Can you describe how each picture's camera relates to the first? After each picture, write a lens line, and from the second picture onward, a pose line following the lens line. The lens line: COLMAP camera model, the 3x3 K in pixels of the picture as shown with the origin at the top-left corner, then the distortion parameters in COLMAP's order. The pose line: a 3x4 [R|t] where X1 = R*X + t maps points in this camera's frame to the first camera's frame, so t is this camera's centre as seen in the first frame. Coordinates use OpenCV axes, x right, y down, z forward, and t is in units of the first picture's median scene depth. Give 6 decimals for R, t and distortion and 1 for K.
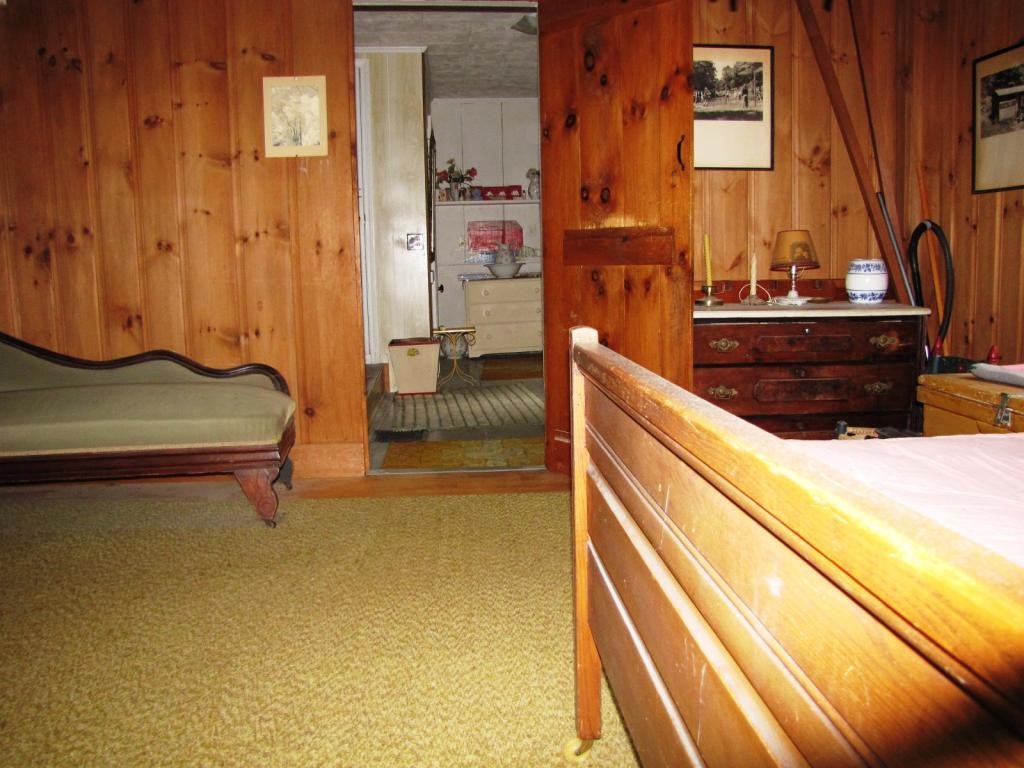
lens RADIAL K [[872.0, 0, 512.6], [0, 872.0, 364.6], [0, 0, 1]] dist [-0.179210, 0.127105]
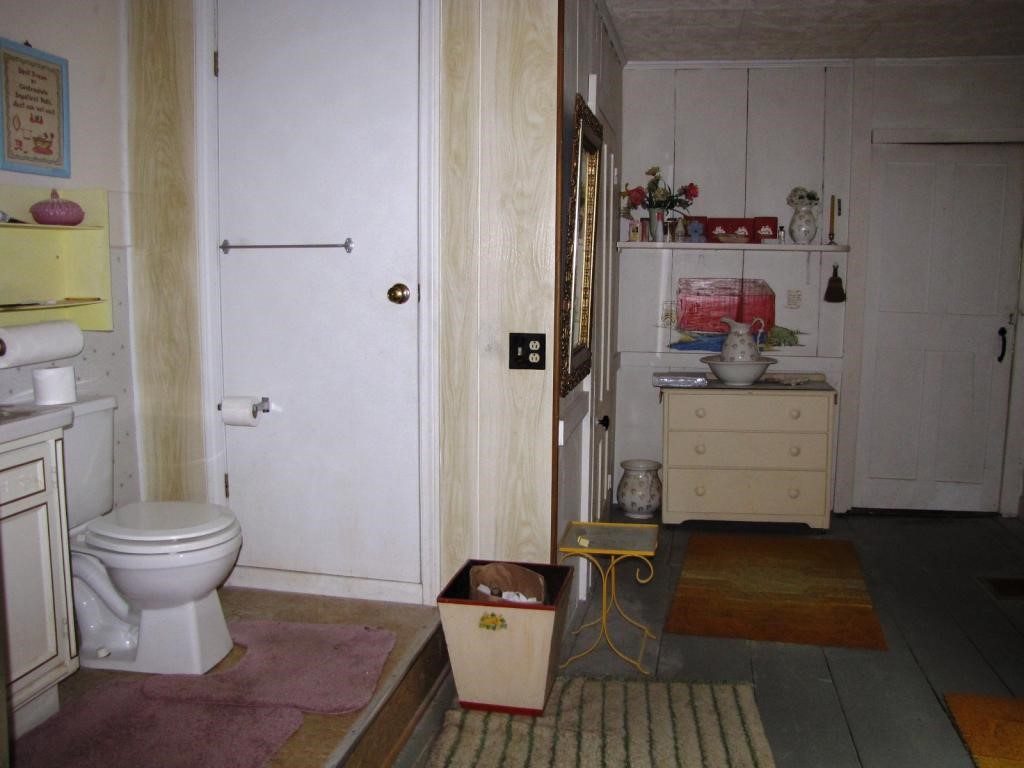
lens RADIAL K [[872.0, 0, 512.6], [0, 872.0, 364.6], [0, 0, 1]] dist [-0.179210, 0.127105]
pose [[0.961846, 0.063783, -0.266051, -0.001617], [-0.067516, 0.997706, -0.004900, -0.099358], [0.265128, 0.022676, 0.963946, 0.431472]]
